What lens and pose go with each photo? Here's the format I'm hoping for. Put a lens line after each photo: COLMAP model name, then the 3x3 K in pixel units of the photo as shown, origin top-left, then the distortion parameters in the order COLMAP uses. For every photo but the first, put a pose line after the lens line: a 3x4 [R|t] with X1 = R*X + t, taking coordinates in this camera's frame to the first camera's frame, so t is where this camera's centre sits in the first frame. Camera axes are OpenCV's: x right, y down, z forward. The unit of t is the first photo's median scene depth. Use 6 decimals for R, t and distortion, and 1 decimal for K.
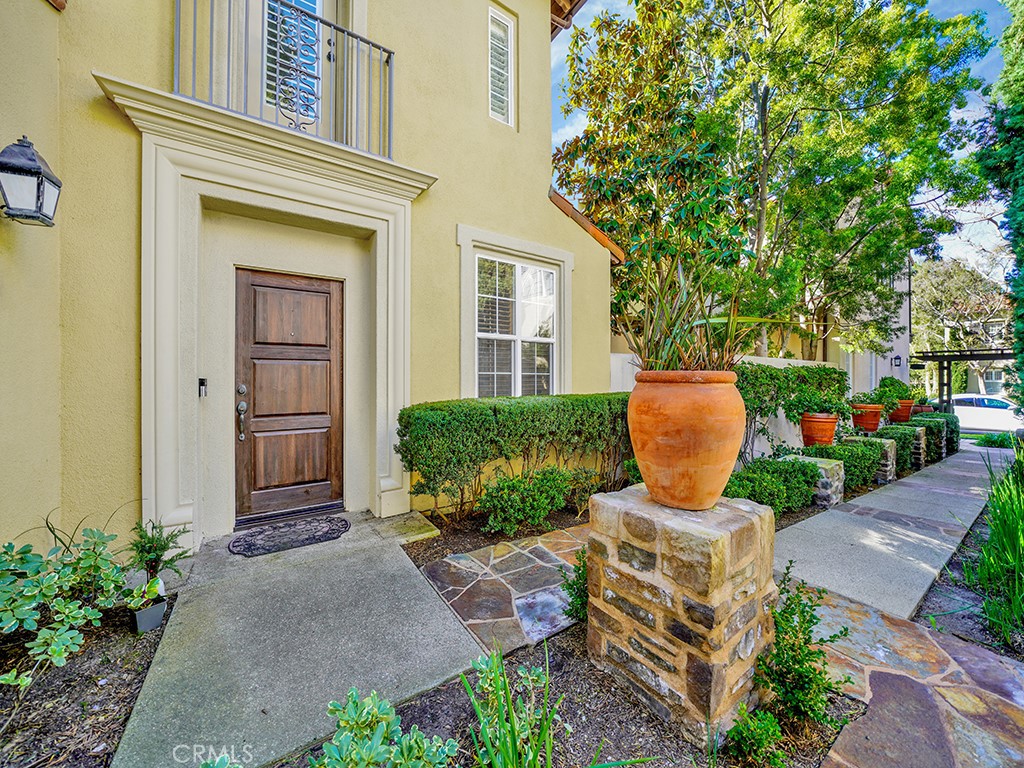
lens RADIAL K [[380.2, 0, 511.8], [0, 380.2, 382.3], [0, 0, 1]] dist [-0.022992, 0.002443]
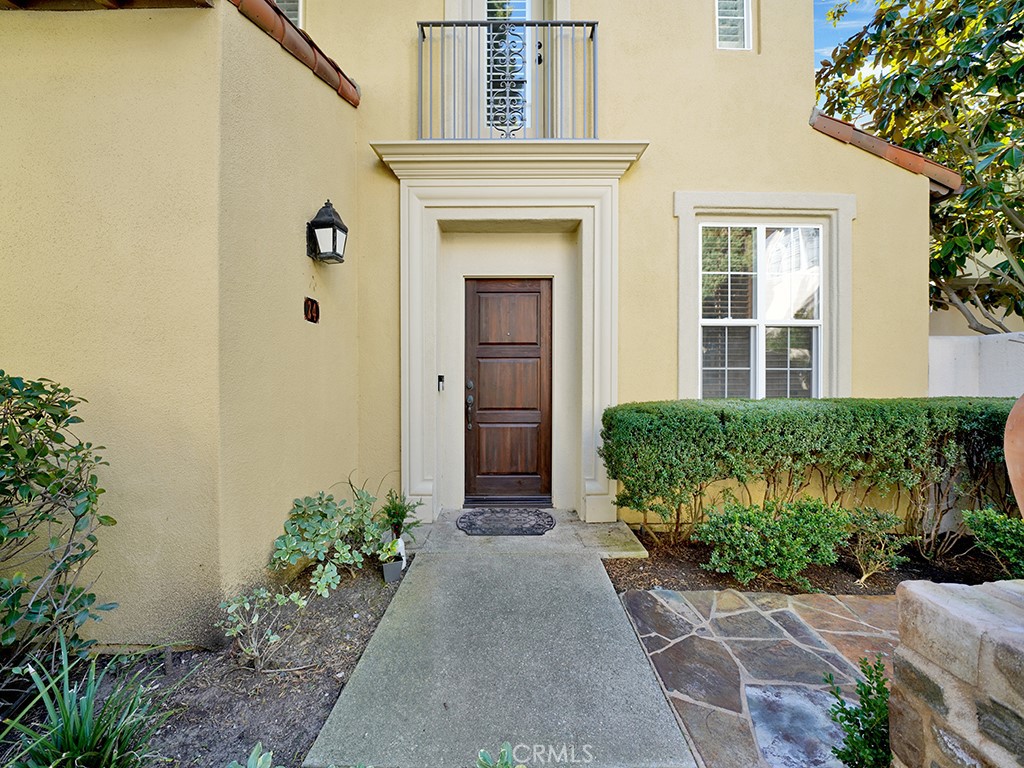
lens RADIAL K [[380.2, 0, 503.8], [0, 380.2, 381.1], [0, 0, 1]] dist [-0.022992, 0.002443]
pose [[0.832595, 0.007896, -0.553827, 0.007853], [-0.005742, 0.999968, 0.005625, 0.000331], [0.553853, -0.001503, 0.832613, 0.102538]]
